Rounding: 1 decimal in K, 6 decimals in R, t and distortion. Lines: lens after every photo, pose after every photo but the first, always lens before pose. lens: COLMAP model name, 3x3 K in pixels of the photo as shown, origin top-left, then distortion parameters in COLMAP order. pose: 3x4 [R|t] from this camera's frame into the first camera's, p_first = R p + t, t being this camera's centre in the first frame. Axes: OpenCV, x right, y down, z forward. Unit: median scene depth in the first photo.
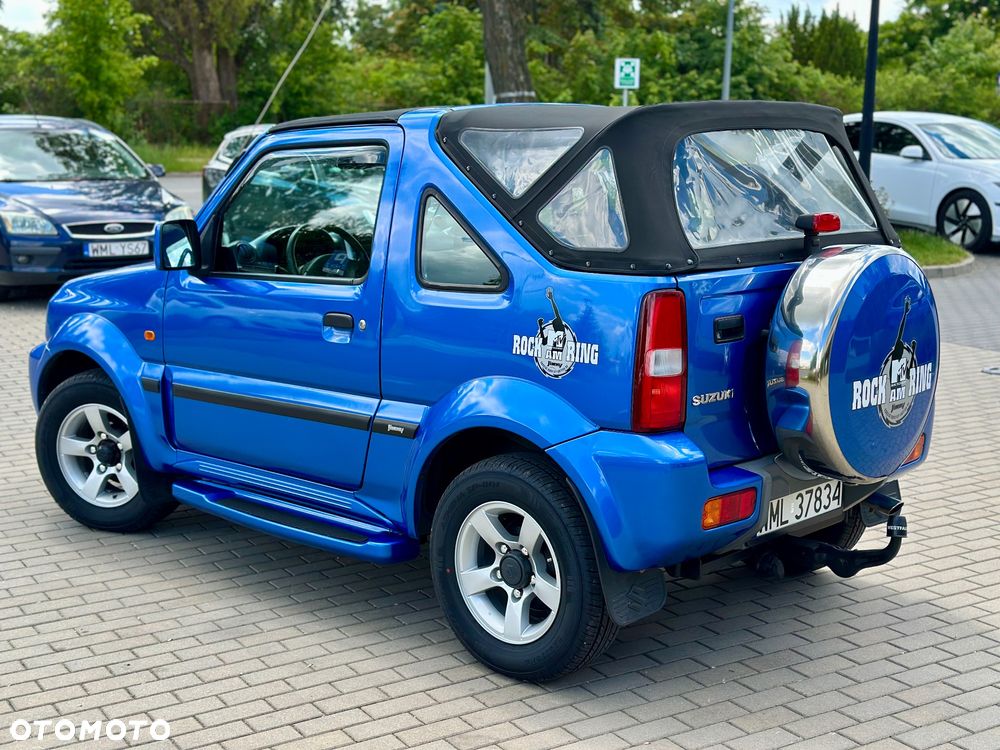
lens RADIAL K [[1394.2, 0, 502.6], [0, 1394.2, 391.0], [0, 0, 1]] dist [0.182632, -0.340666]
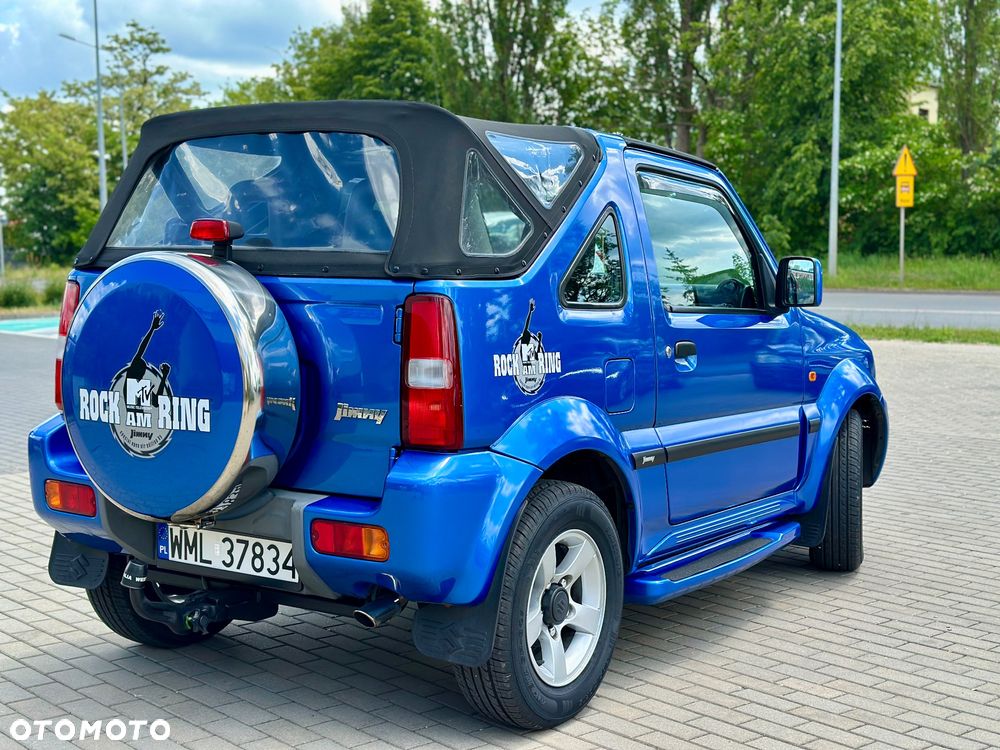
lens RADIAL K [[1394.2, 0, 502.6], [0, 1394.2, 391.0], [0, 0, 1]] dist [0.182632, -0.340666]
pose [[0.173334, 0.094002, -0.980367, 1.078792], [-0.190578, 0.979821, 0.060254, -0.101836], [0.966248, 0.176392, 0.187751, 0.964992]]
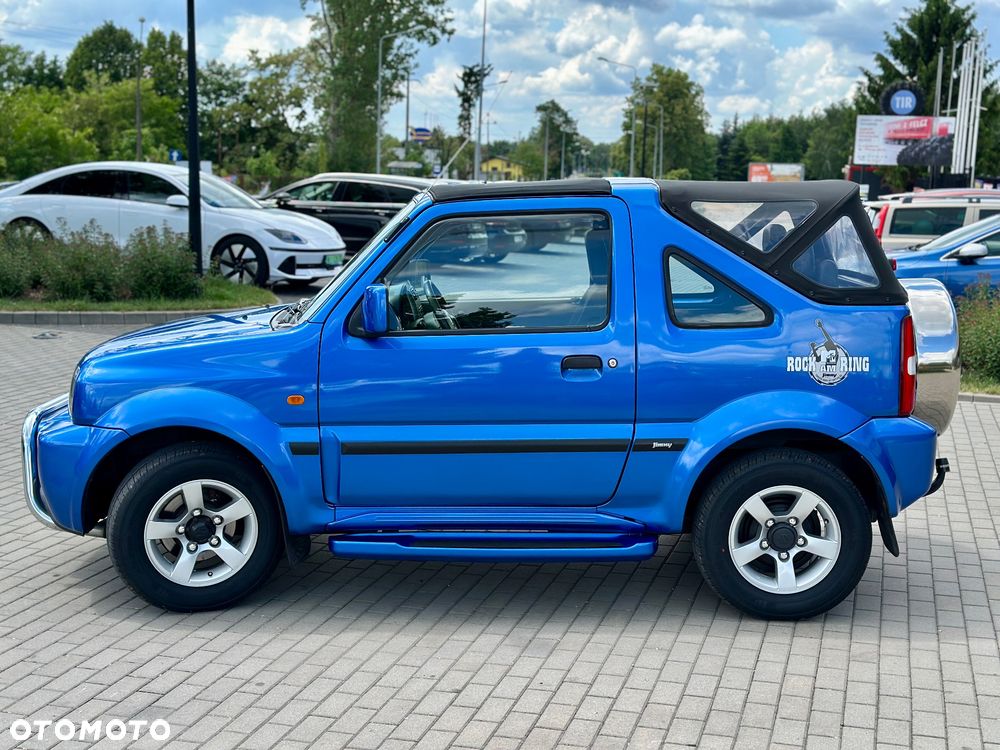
lens RADIAL K [[1390.5, 0, 517.3], [0, 1390.5, 405.0], [0, 0, 1]] dist [0.189454, -0.394058]
pose [[0.731823, -0.101066, 0.673959, -0.976868], [0.112784, 0.993267, 0.026482, -0.053665], [-0.672098, 0.056631, 0.738294, 0.184796]]
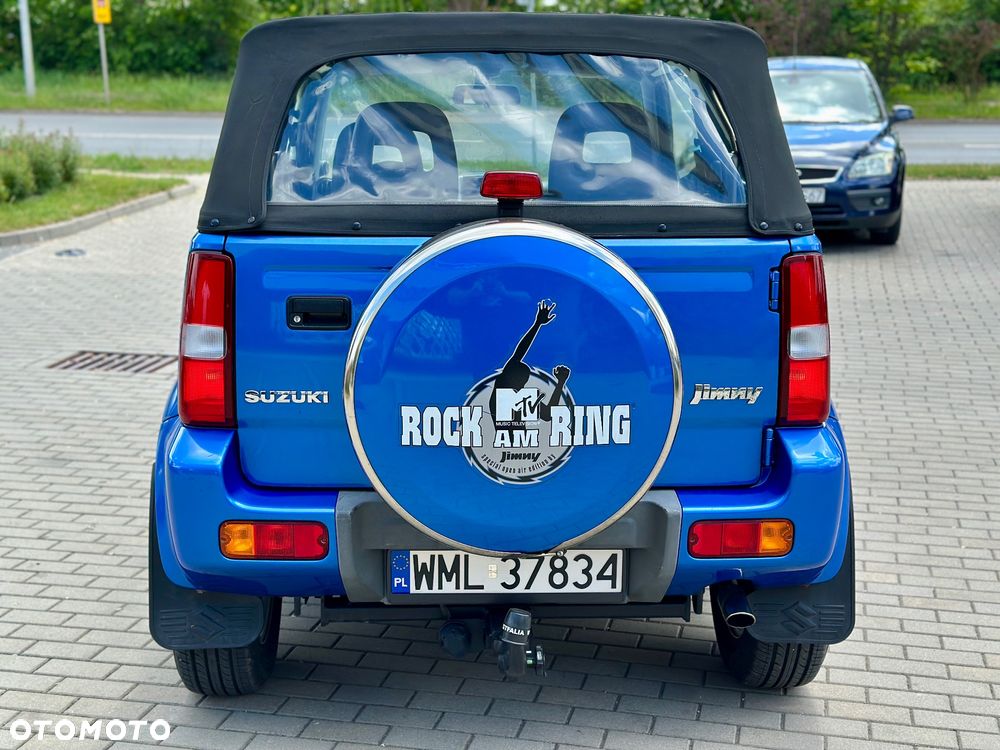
lens RADIAL K [[1394.2, 0, 502.6], [0, 1394.2, 391.0], [0, 0, 1]] dist [0.182632, -0.340666]
pose [[0.712233, 0.156867, -0.684191, 0.680321], [-0.131792, 0.987260, 0.089159, -0.074464], [0.689460, 0.026669, 0.723832, 0.457382]]
